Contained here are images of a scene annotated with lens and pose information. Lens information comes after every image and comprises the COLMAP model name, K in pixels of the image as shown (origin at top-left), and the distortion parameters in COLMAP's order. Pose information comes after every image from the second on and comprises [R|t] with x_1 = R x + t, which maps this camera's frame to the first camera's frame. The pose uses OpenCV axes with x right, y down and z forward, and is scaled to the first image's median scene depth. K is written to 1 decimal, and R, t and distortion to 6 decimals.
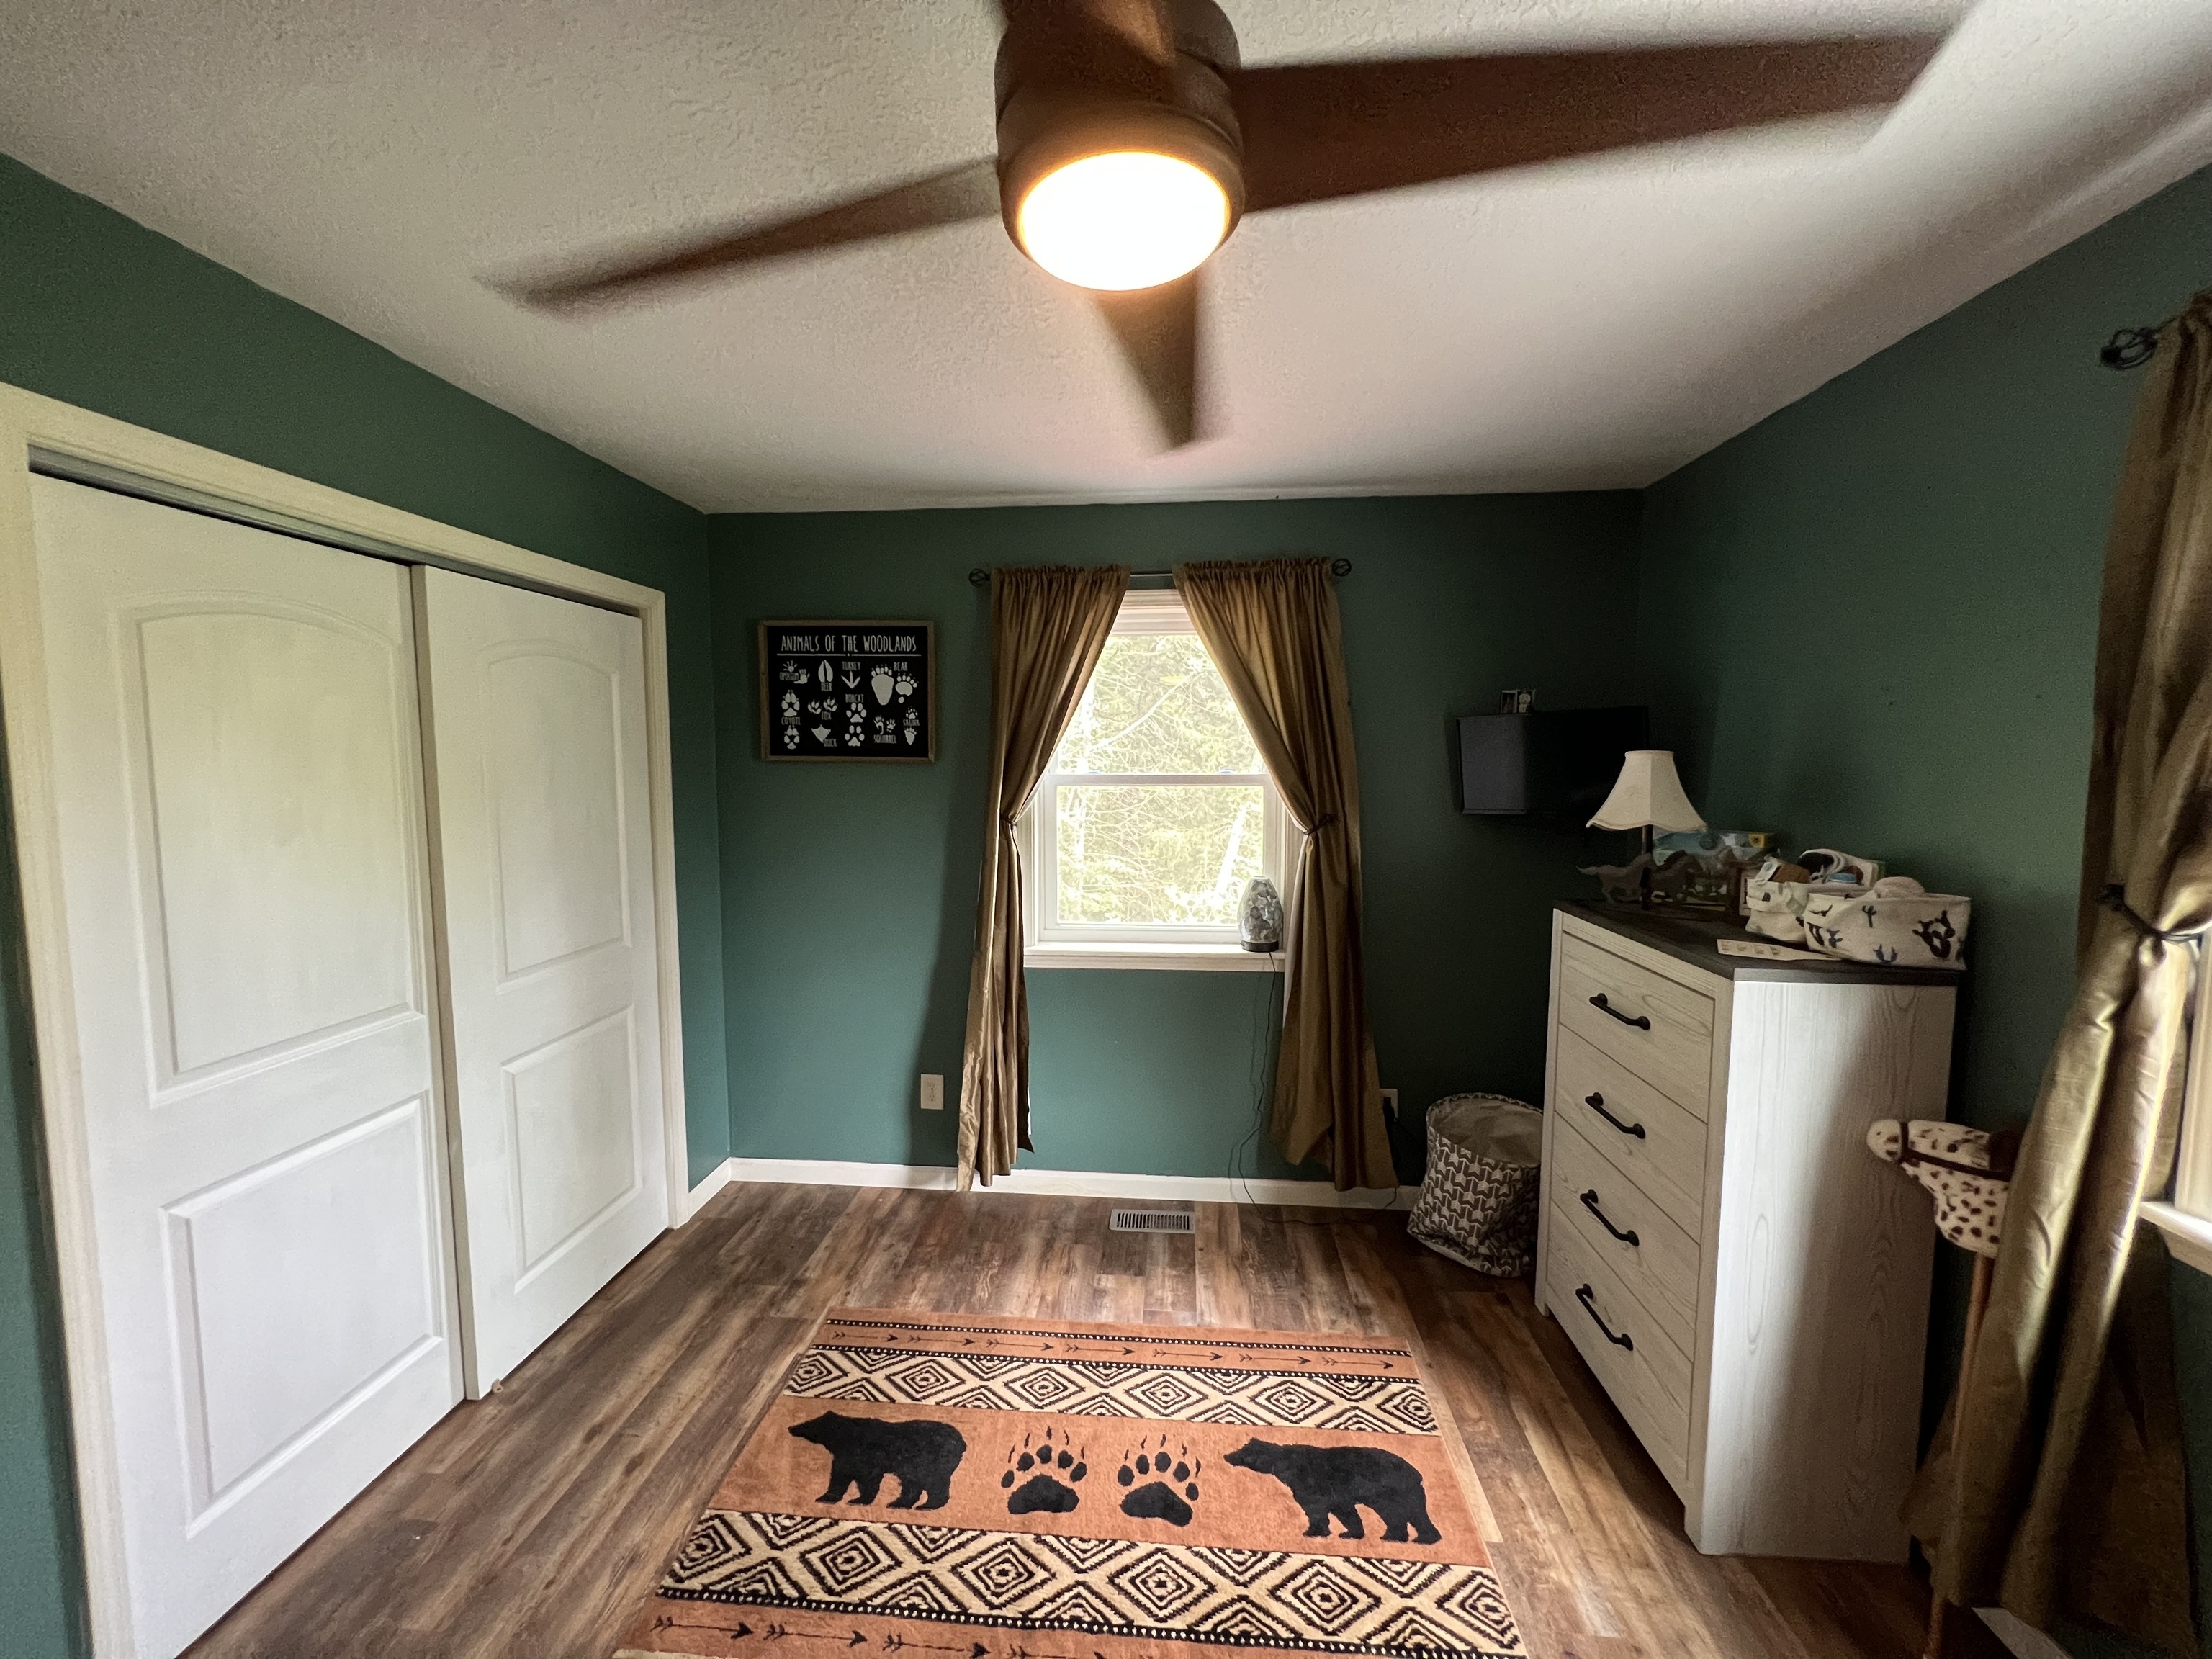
lens RADIAL K [[880.8, 0, 1105.3], [0, 880.8, 824.9], [0, 0, 1]] dist [-0.004775, 0.001258]
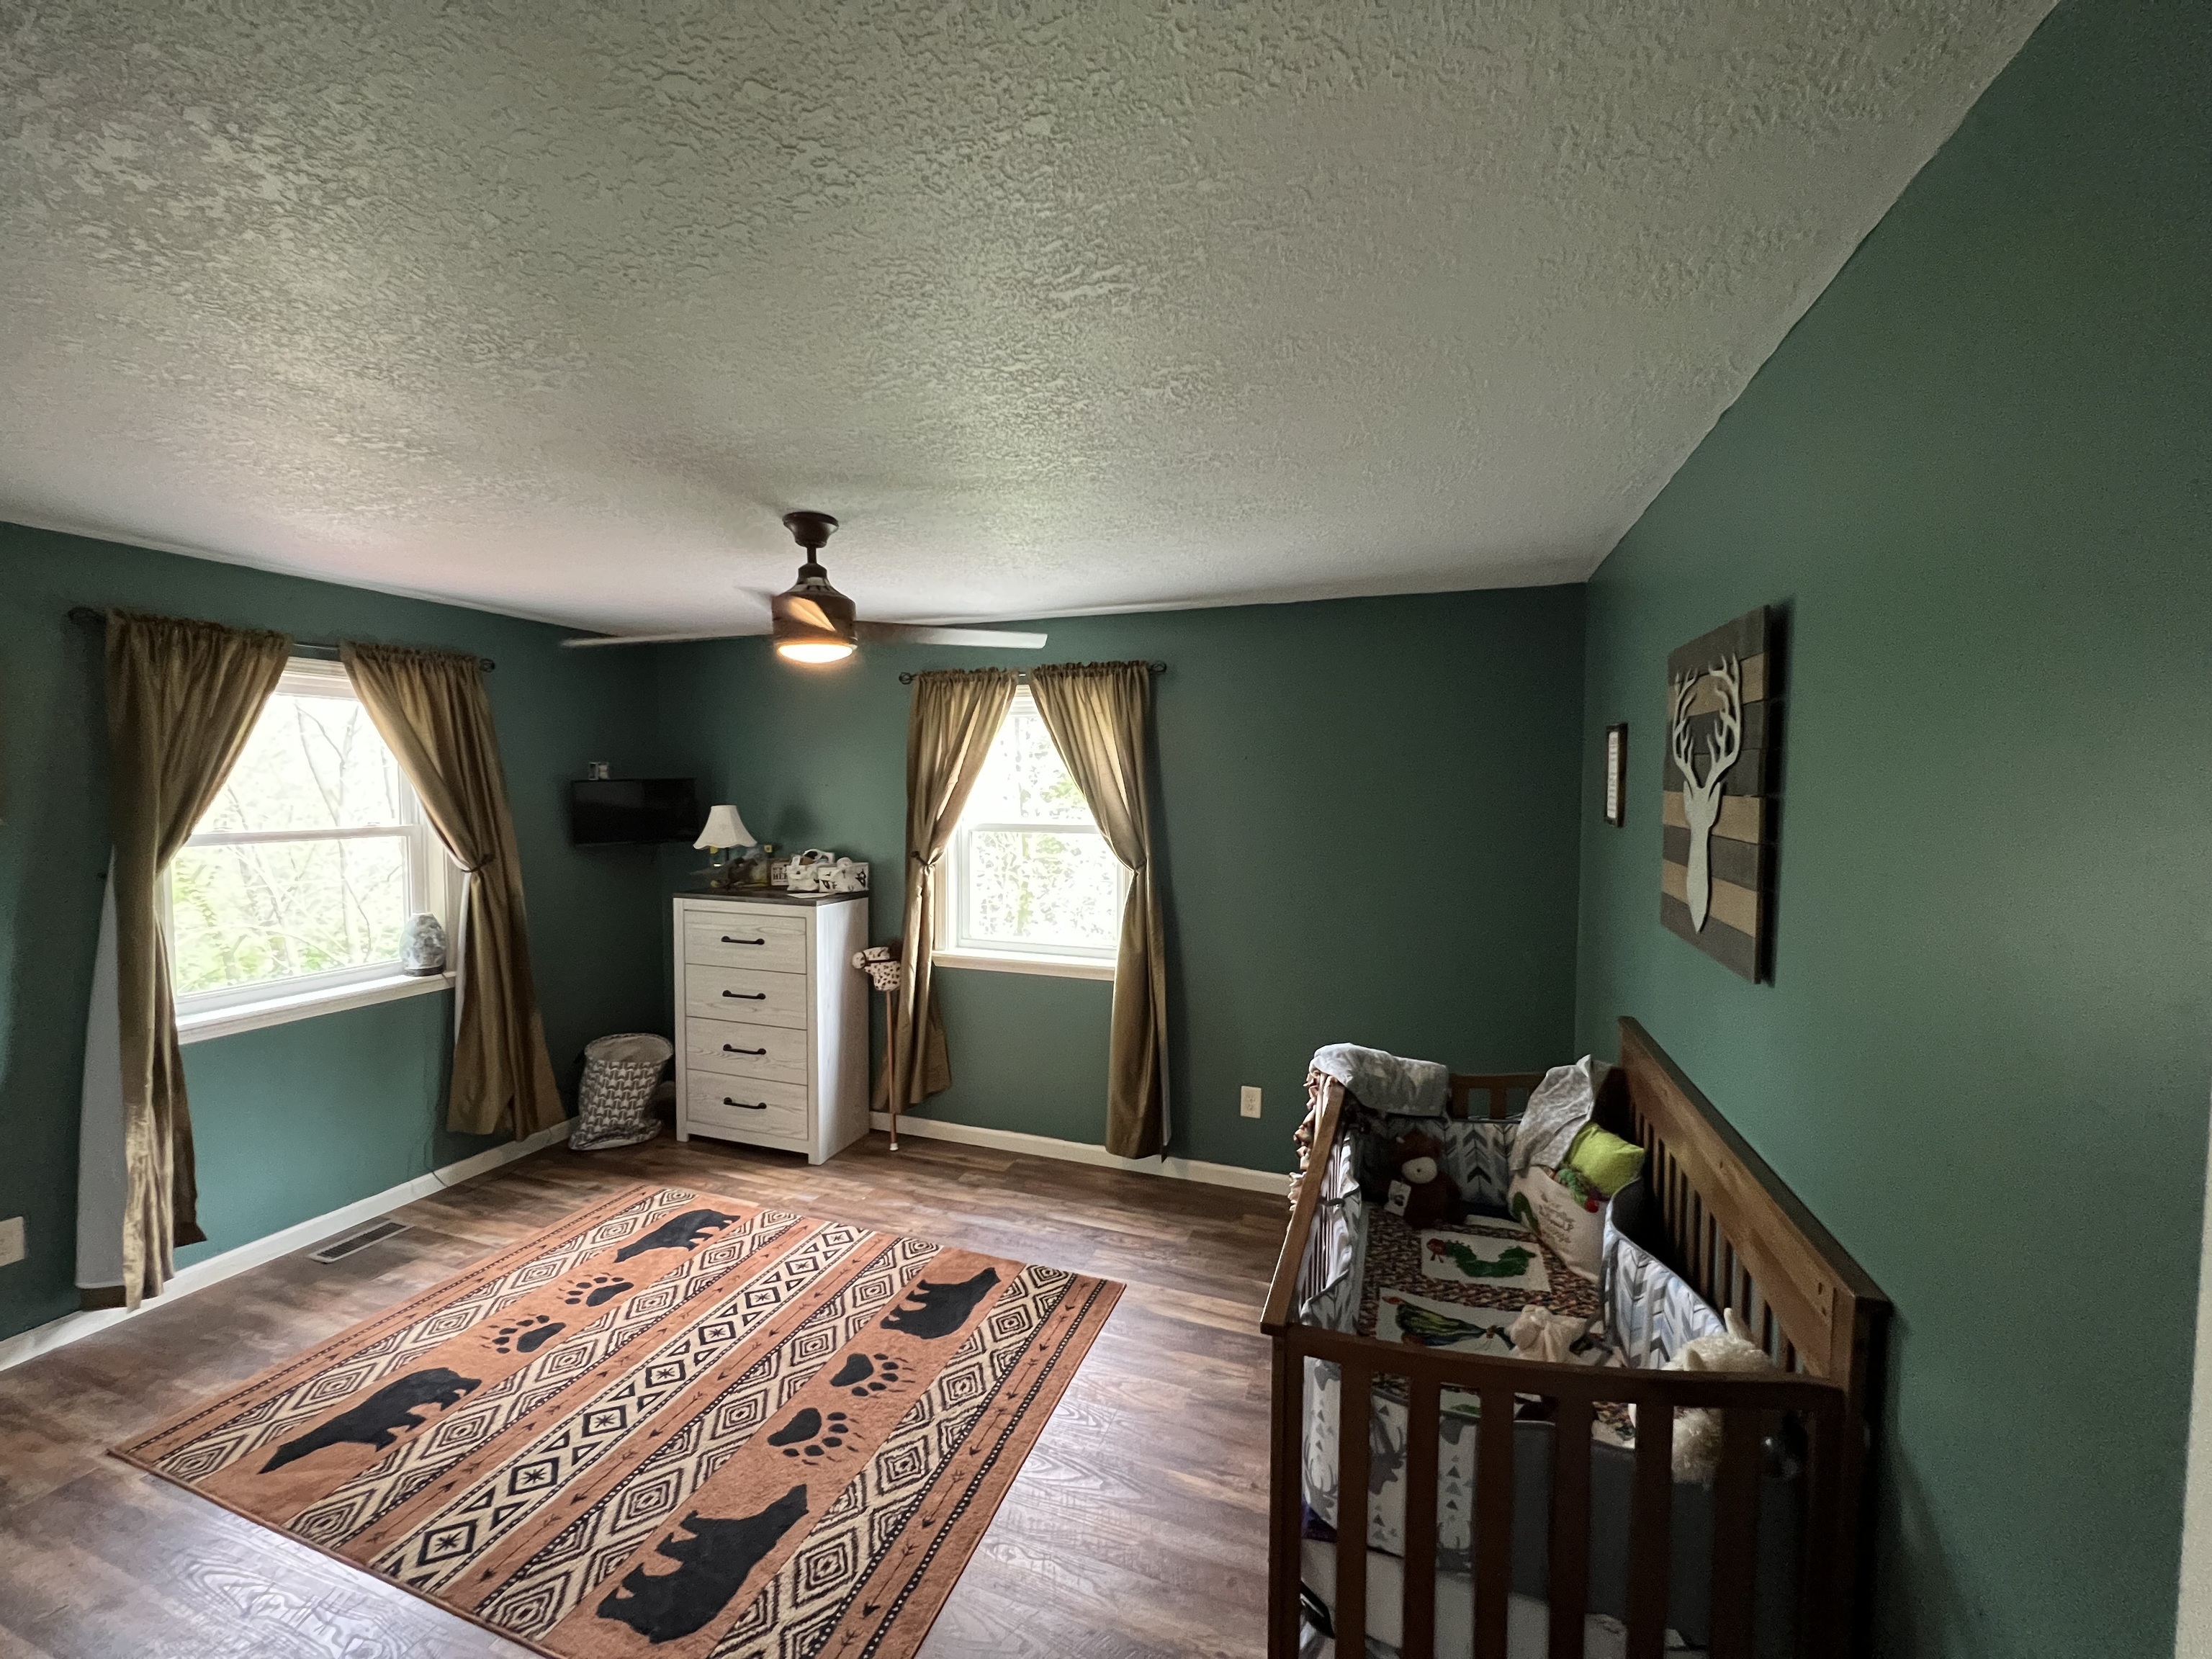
lens RADIAL K [[880.8, 0, 1104.6], [0, 880.8, 818.1], [0, 0, 1]] dist [-0.004775, 0.001258]
pose [[0.249268, -0.032757, 0.967880, -1.138152], [0.069956, 0.997426, 0.015740, -0.034051], [-0.965904, 0.063786, 0.250918, -0.287895]]
